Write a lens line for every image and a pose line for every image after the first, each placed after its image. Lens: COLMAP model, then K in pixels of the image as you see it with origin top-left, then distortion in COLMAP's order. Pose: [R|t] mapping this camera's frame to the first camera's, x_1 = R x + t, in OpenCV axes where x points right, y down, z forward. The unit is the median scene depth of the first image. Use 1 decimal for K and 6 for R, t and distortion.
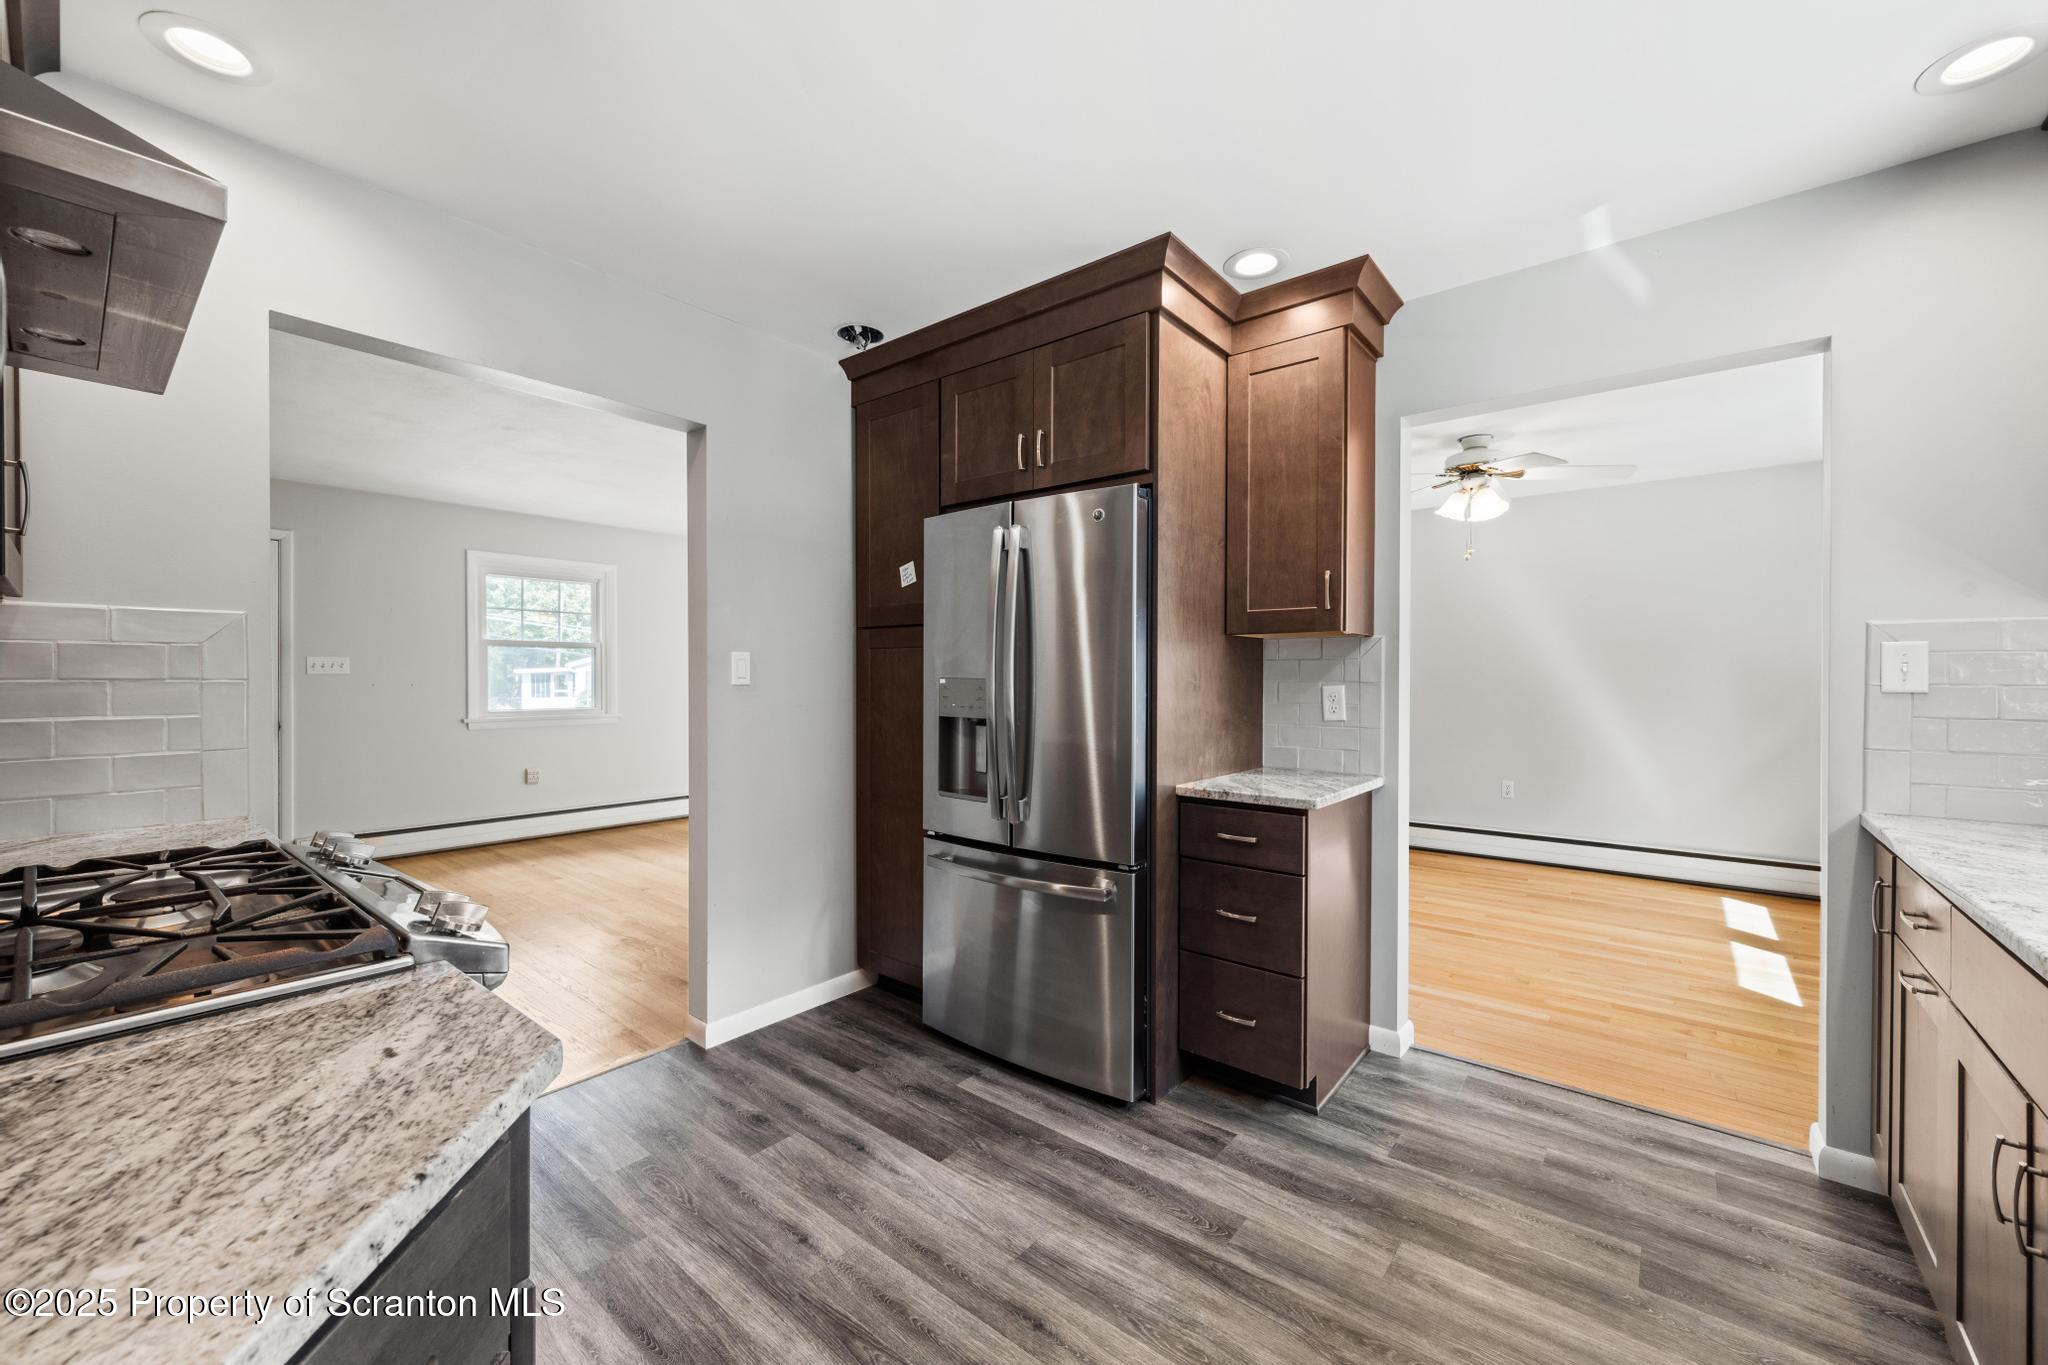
lens RADIAL K [[816.4, 0, 1024.0], [0, 816.4, 682.5], [0, 0, 1]] dist [0.000873, -0.000123]
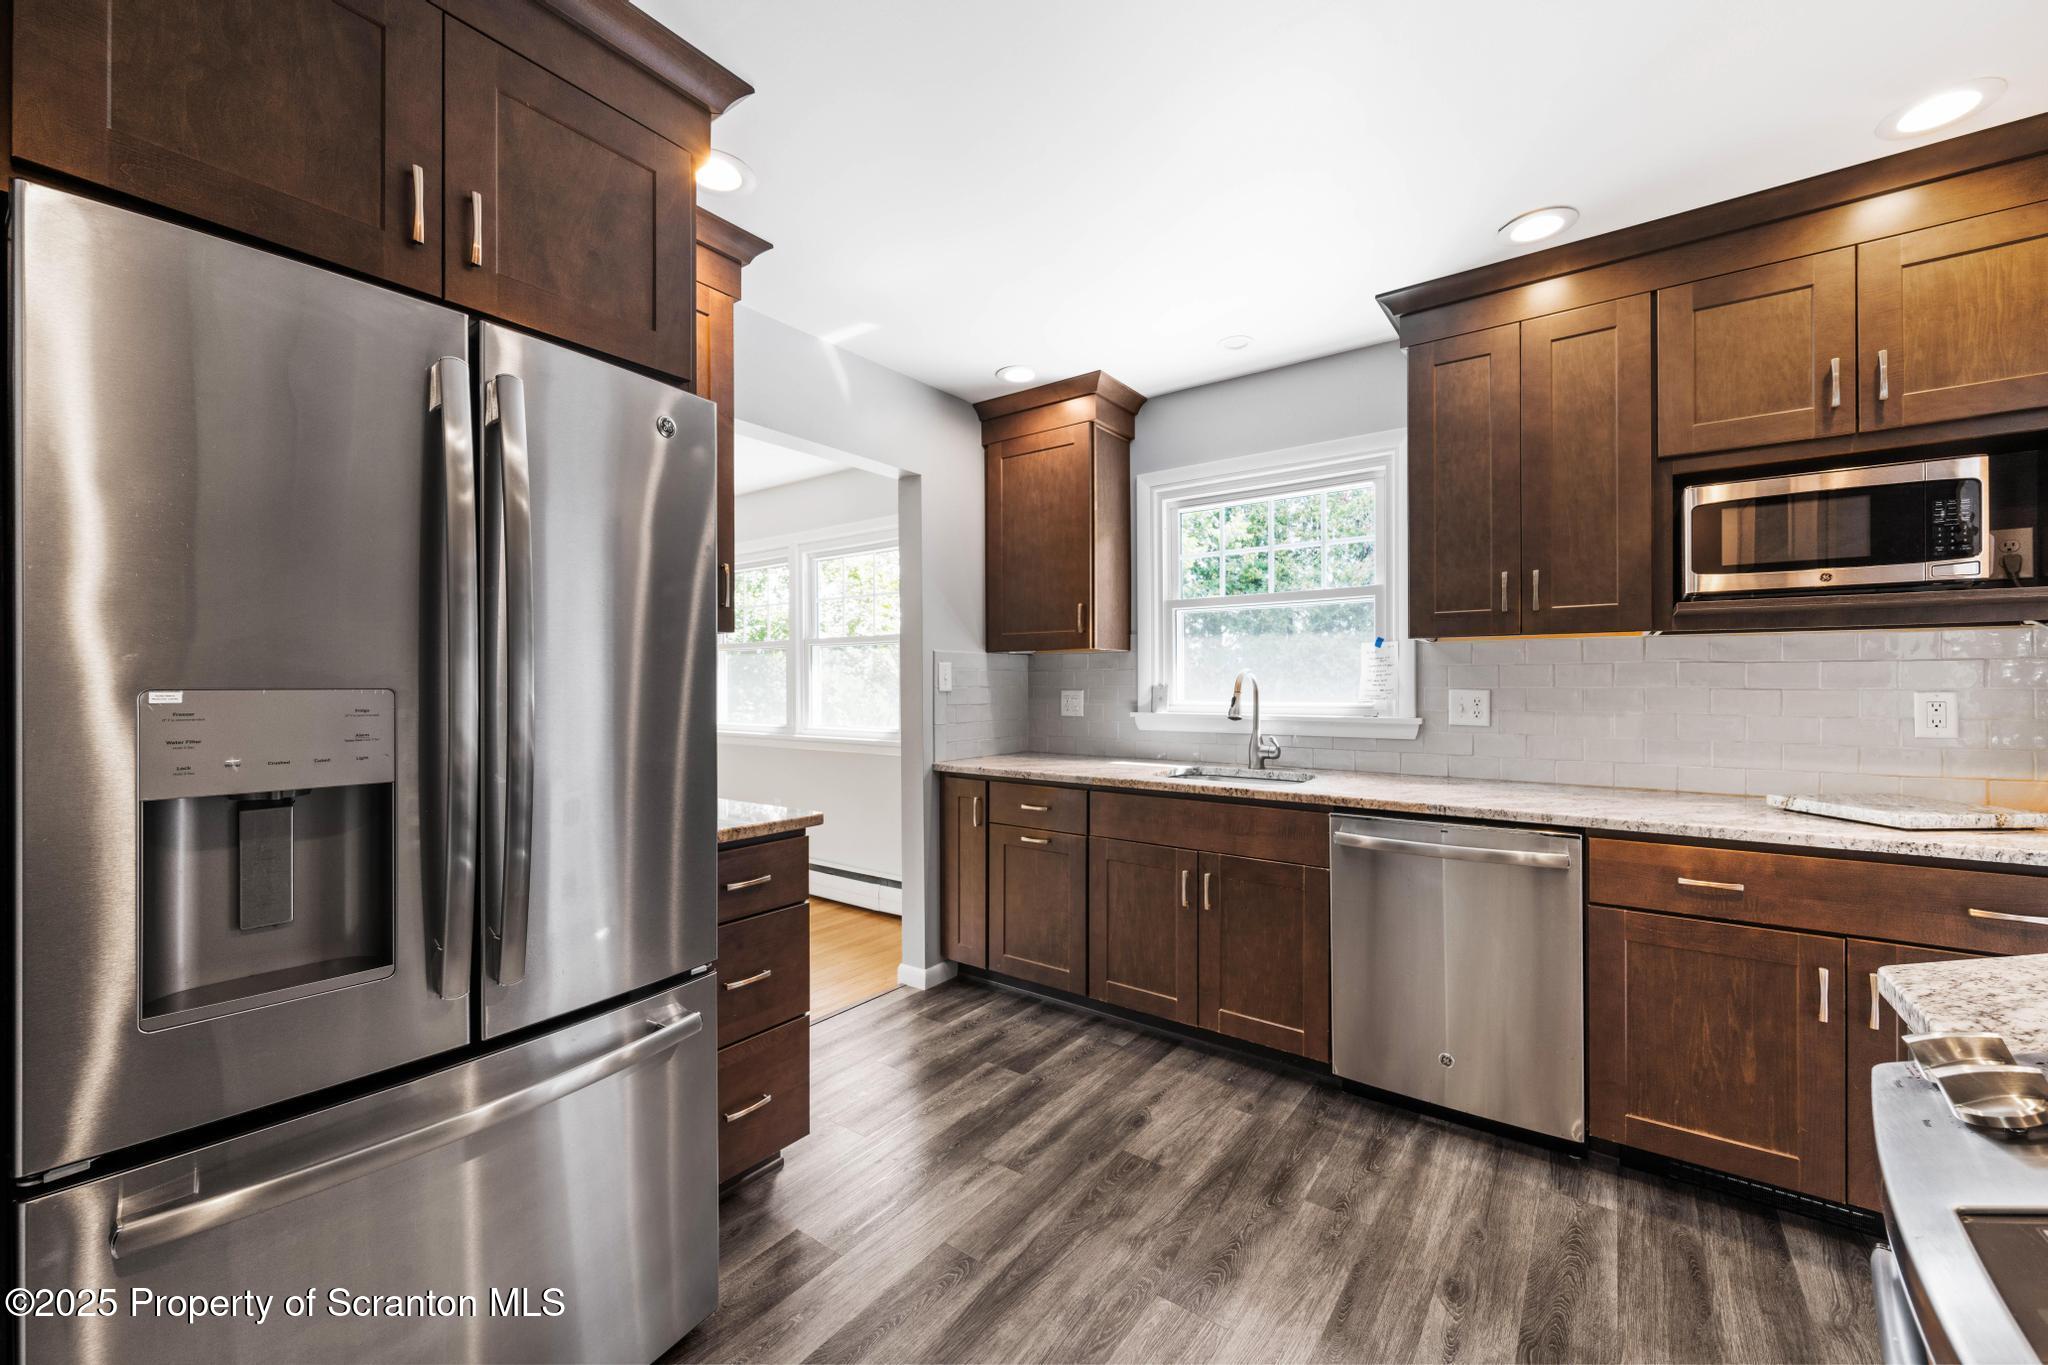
lens RADIAL K [[816.4, 0, 1024.0], [0, 816.4, 682.5], [0, 0, 1]] dist [0.000873, -0.000123]
pose [[-0.073841, 0.000611, 0.997270, -0.553395], [0.012178, 0.999926, 0.000289, -0.004167], [-0.997196, 0.012166, -0.073843, 0.770410]]
